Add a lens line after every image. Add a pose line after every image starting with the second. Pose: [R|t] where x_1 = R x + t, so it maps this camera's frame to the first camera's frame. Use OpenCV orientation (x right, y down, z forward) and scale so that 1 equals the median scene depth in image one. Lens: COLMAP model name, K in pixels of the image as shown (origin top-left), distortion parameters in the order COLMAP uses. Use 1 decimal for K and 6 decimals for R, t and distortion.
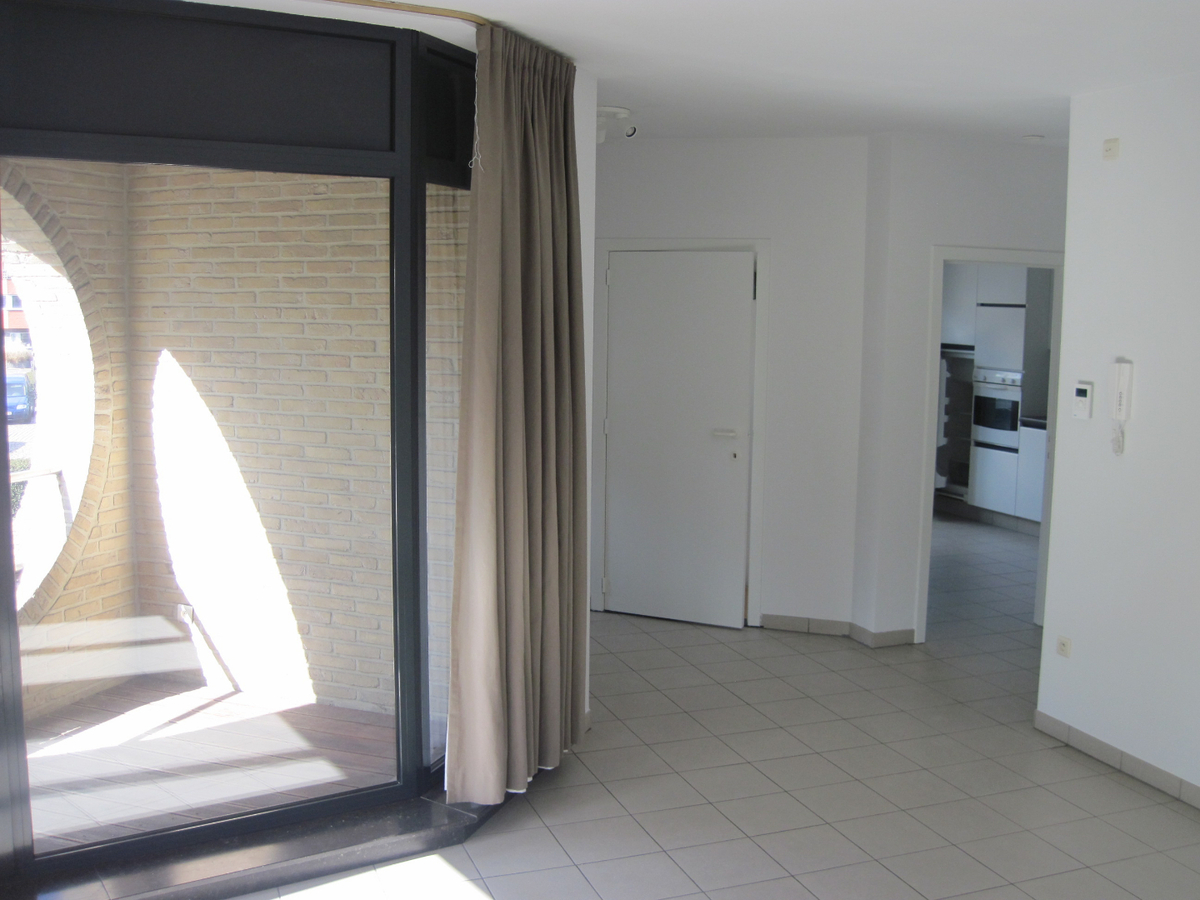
lens RADIAL K [[1240.9, 0, 607.0], [0, 1240.9, 454.3], [0, 0, 1]] dist [-0.137669, 0.000000]
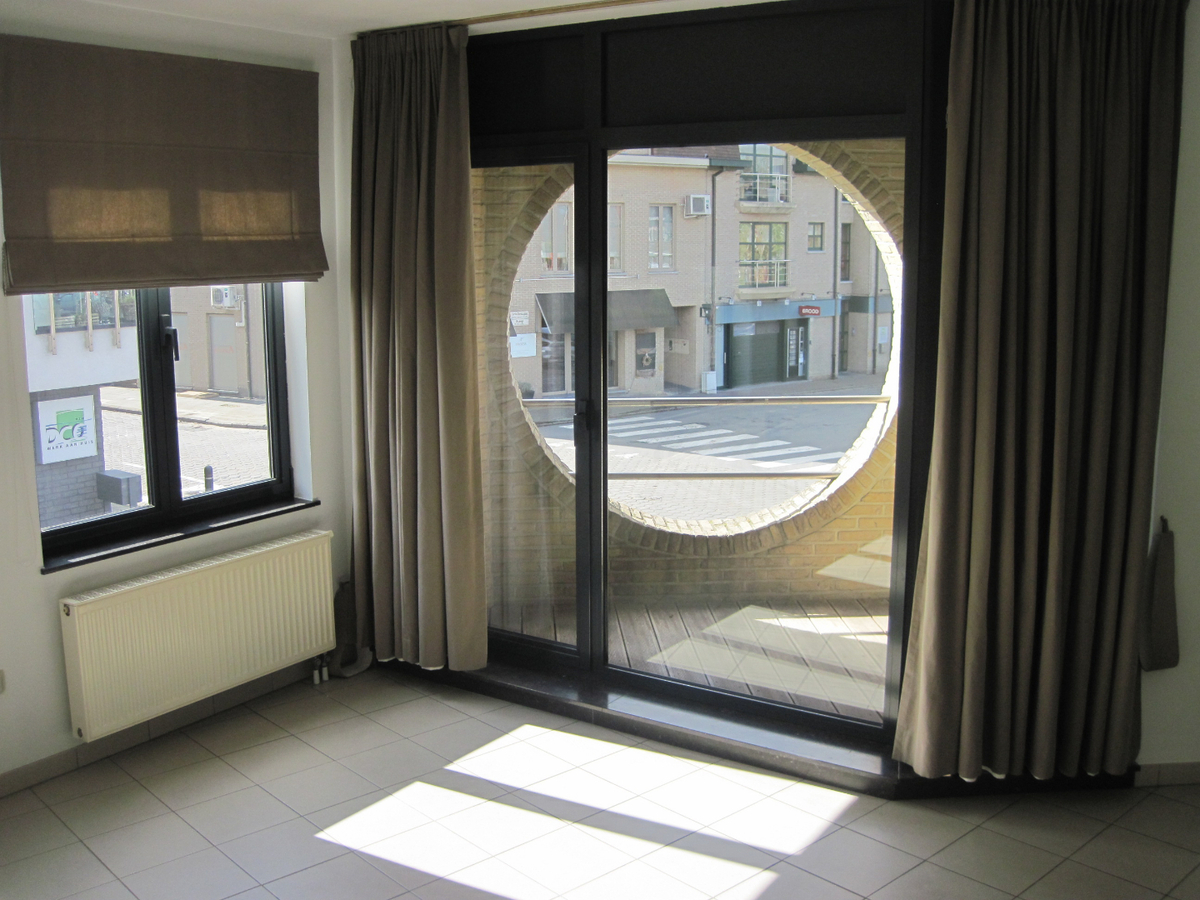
lens RADIAL K [[1240.9, 0, 607.1], [0, 1240.9, 448.8], [0, 0, 1]] dist [-0.137669, 0.000000]
pose [[0.360535, 0.140439, -0.922112, 0.550613], [-0.101347, 0.988645, 0.110947, -0.044808], [0.927224, 0.053453, 0.370674, 0.321154]]
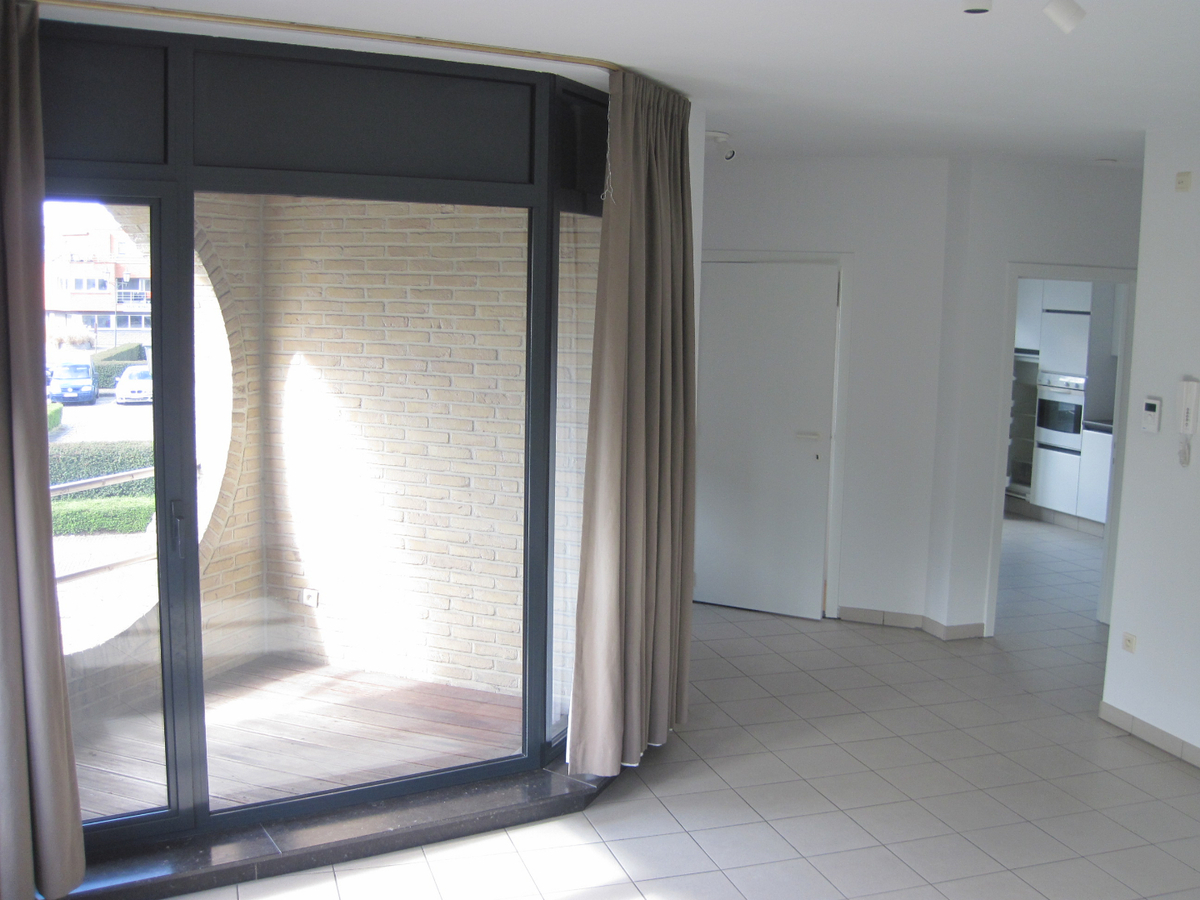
lens RADIAL K [[1240.9, 0, 602.0], [0, 1240.9, 454.9], [0, 0, 1]] dist [-0.137669, 0.000000]
pose [[0.999024, 0.015520, -0.041351, -0.048327], [-0.015050, 0.999819, 0.011659, -0.013379], [0.041524, -0.011025, 0.999077, -0.083996]]
